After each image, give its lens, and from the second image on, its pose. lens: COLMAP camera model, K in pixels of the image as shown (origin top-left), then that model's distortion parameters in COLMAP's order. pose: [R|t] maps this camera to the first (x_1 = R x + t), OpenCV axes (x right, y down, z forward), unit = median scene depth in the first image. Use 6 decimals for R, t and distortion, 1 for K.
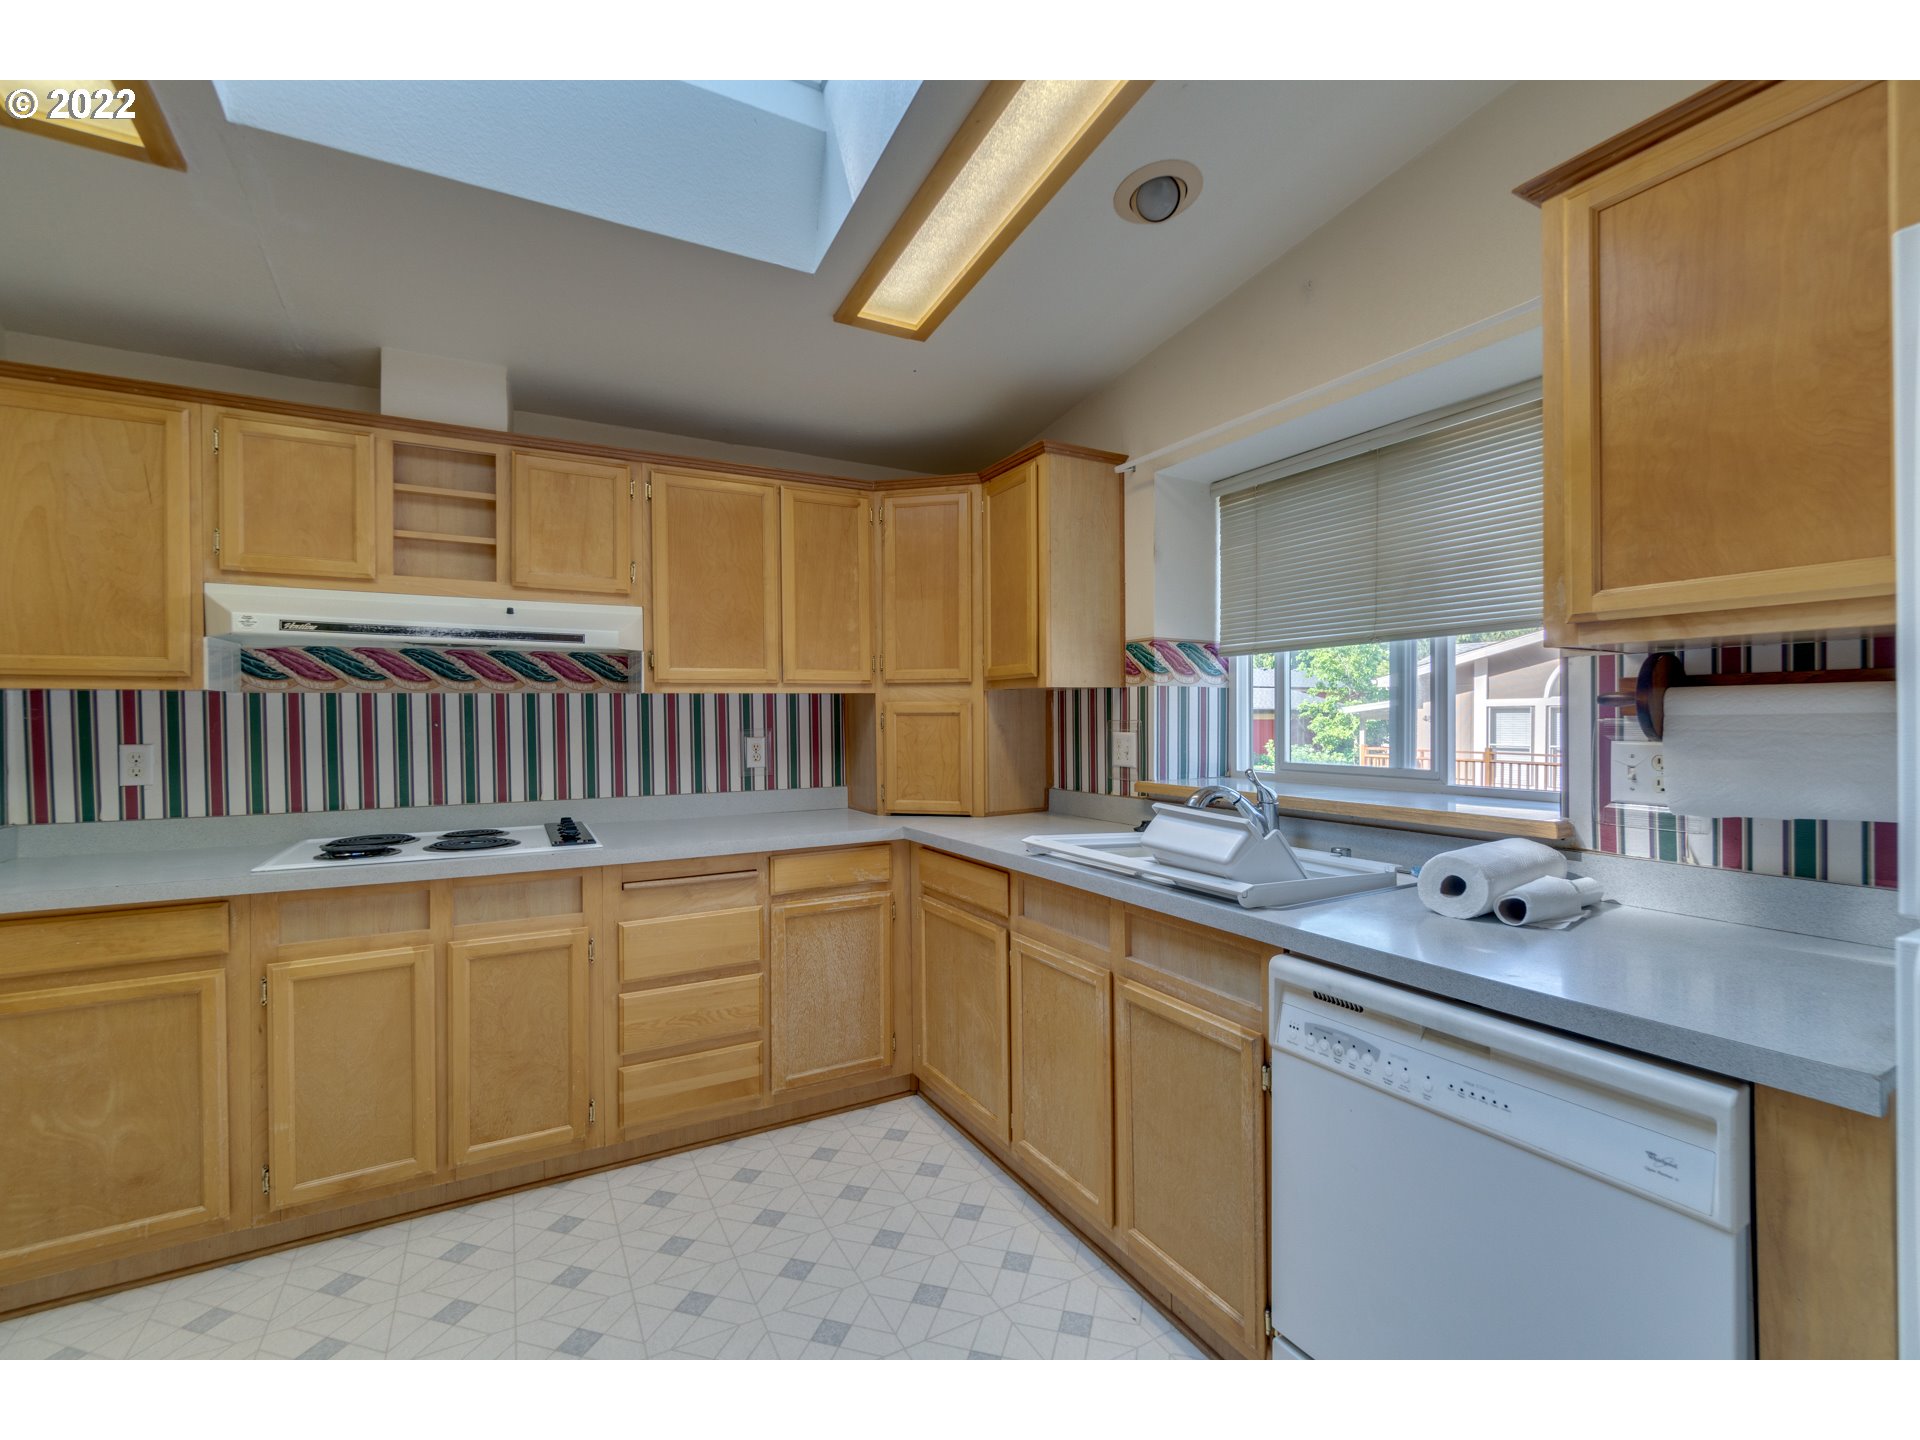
lens RADIAL K [[826.8, 0, 966.4], [0, 826.8, 717.8], [0, 0, 1]] dist [-0.003100, 0.000068]
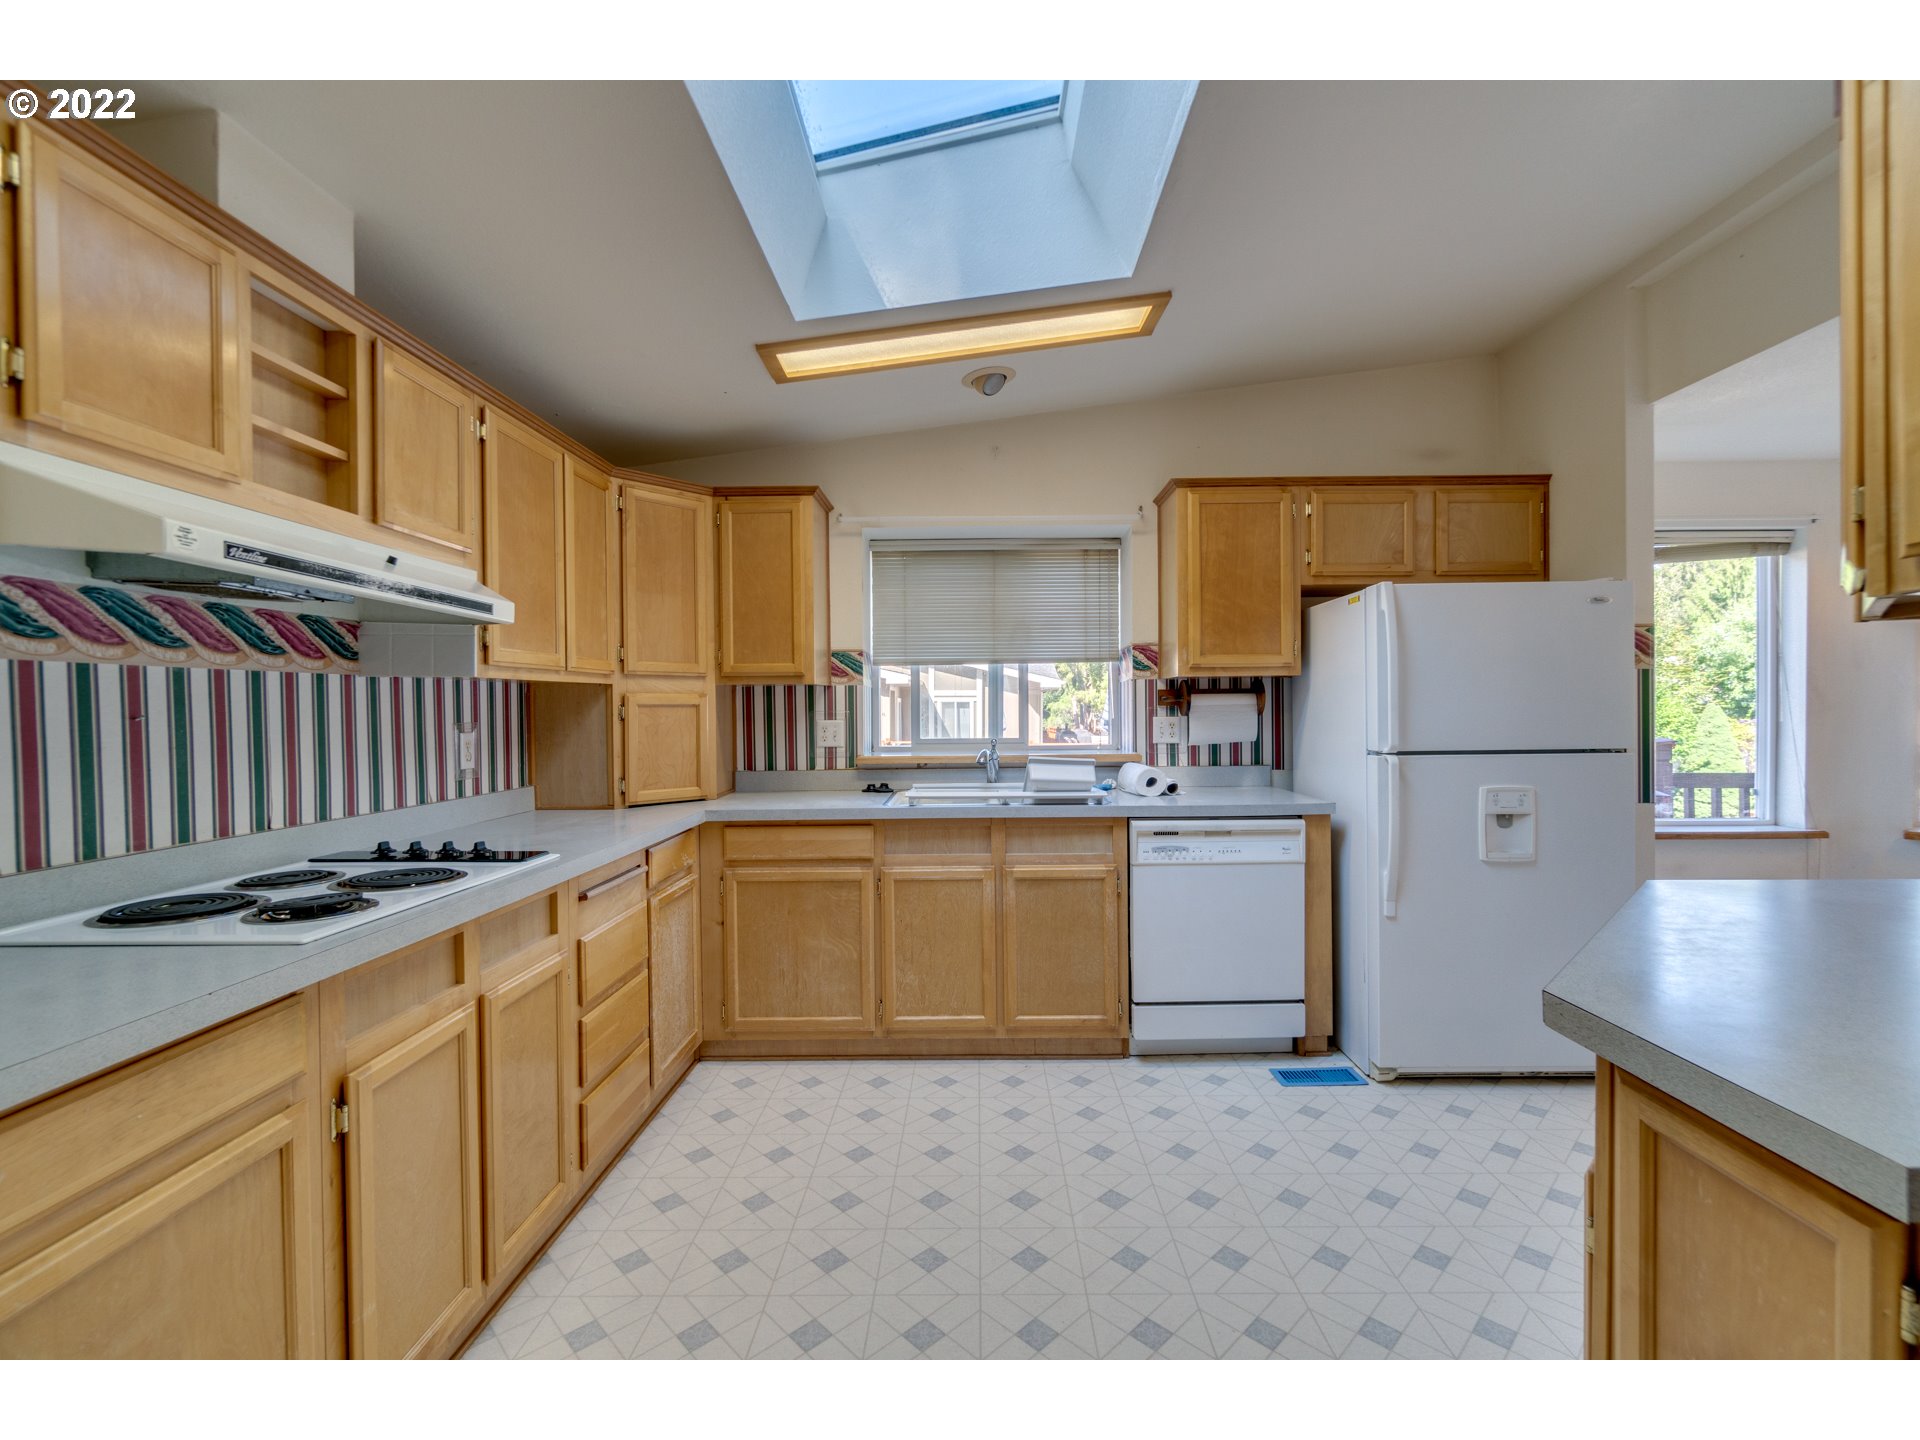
lens RADIAL K [[826.8, 0, 966.4], [0, 826.8, 717.8], [0, 0, 1]] dist [-0.003100, 0.000068]
pose [[0.498695, -0.007065, 0.866749, -0.932266], [0.007057, 0.999967, 0.004090, 0.011106], [-0.866749, 0.004077, 0.498728, 0.192090]]
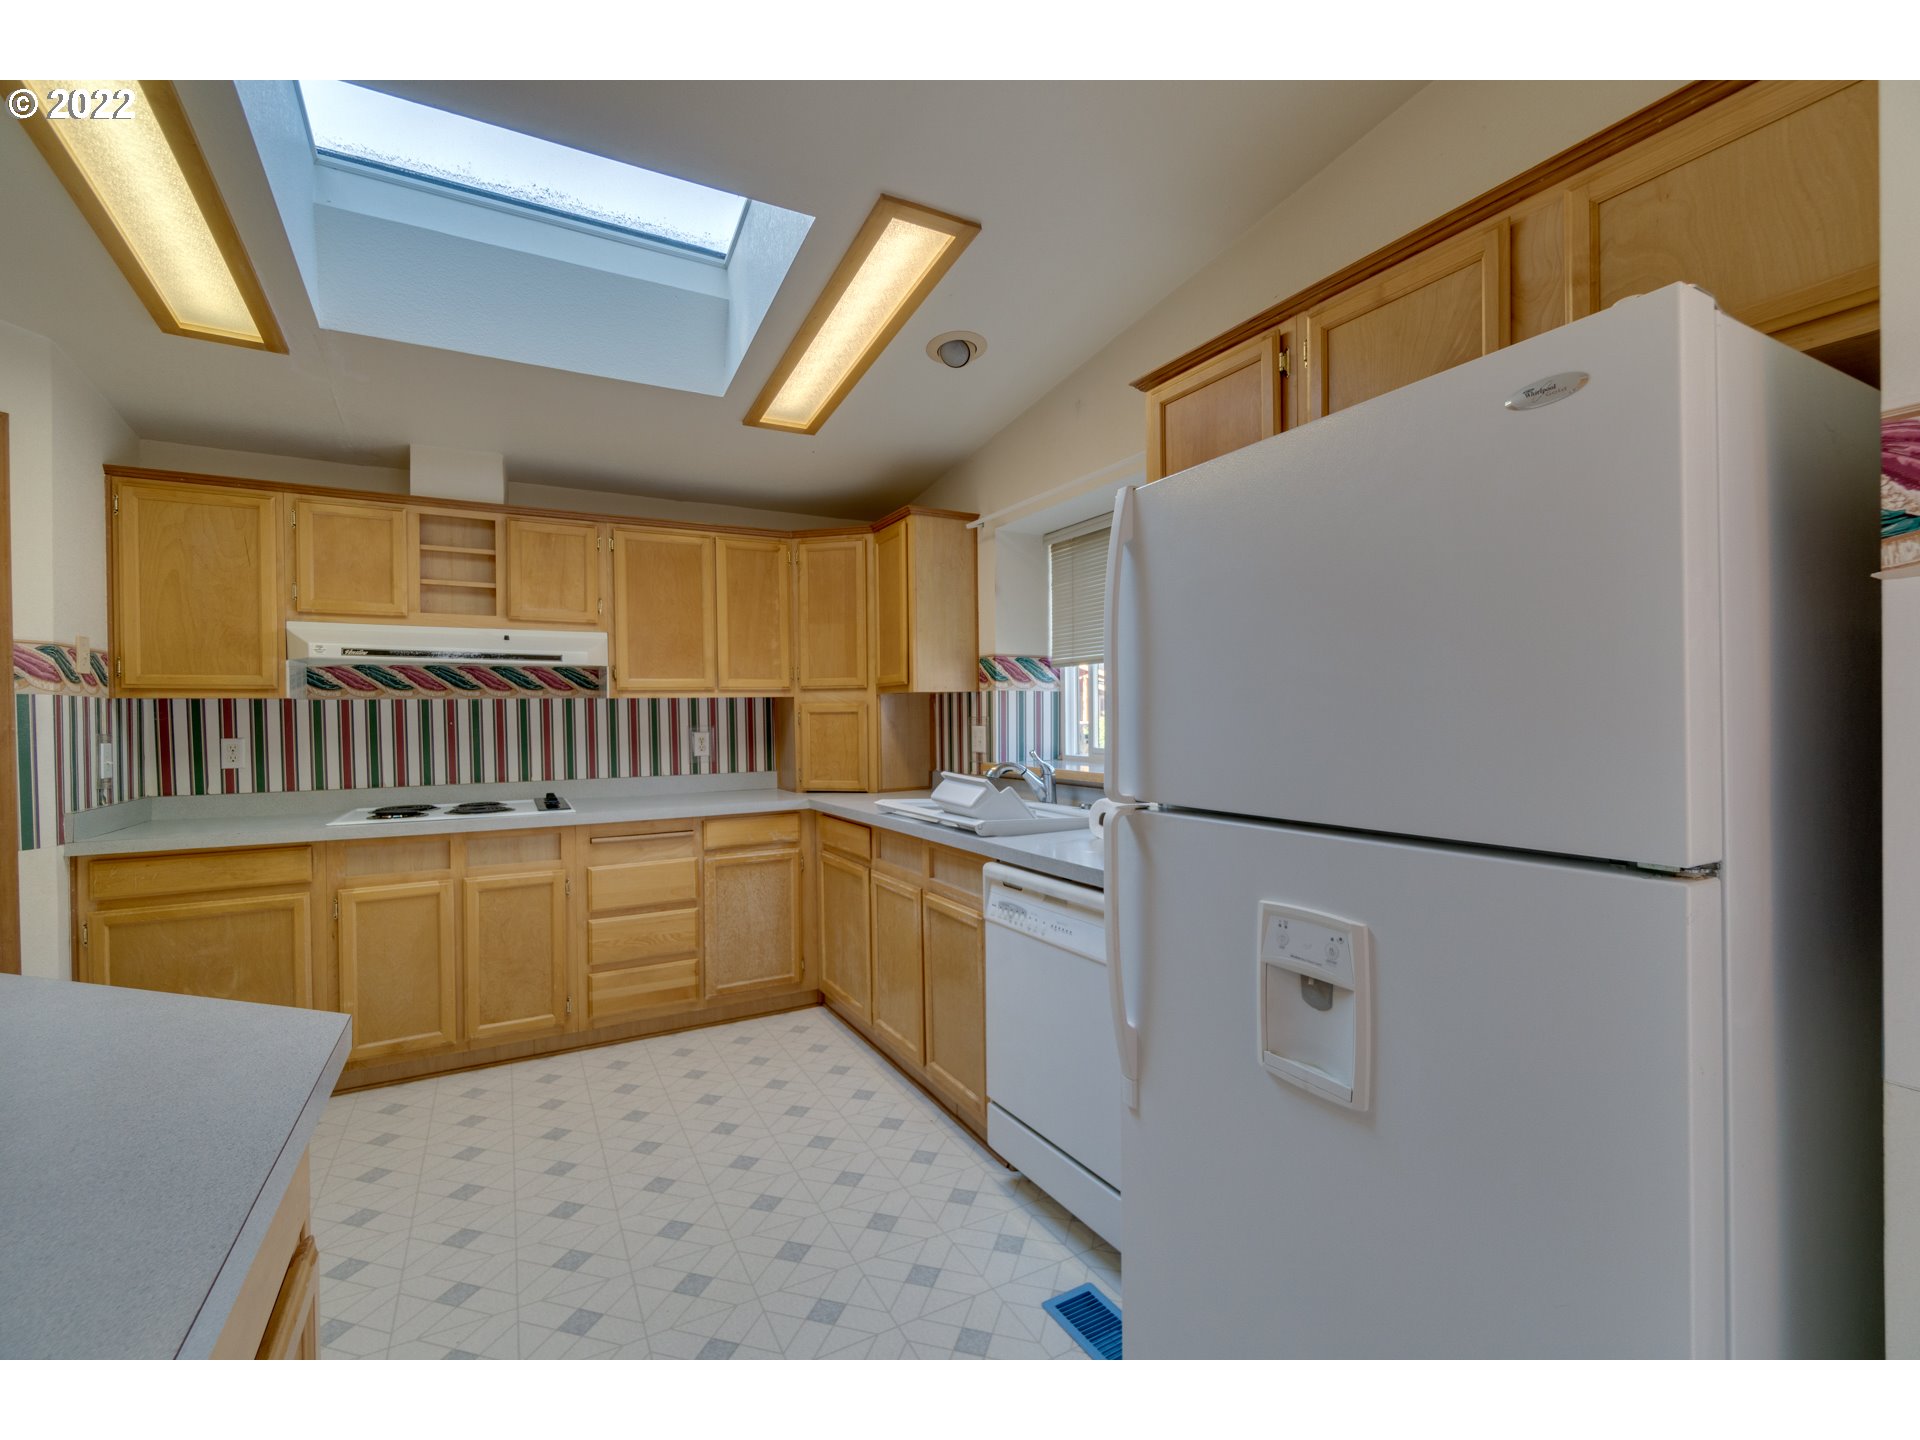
lens RADIAL K [[826.8, 0, 966.4], [0, 826.8, 717.8], [0, 0, 1]] dist [-0.003100, 0.000068]
pose [[0.999982, -0.005576, 0.002161, 0.191213], [0.005574, 0.999984, 0.000677, 0.003913], [-0.002165, -0.000665, 0.999997, -0.344462]]
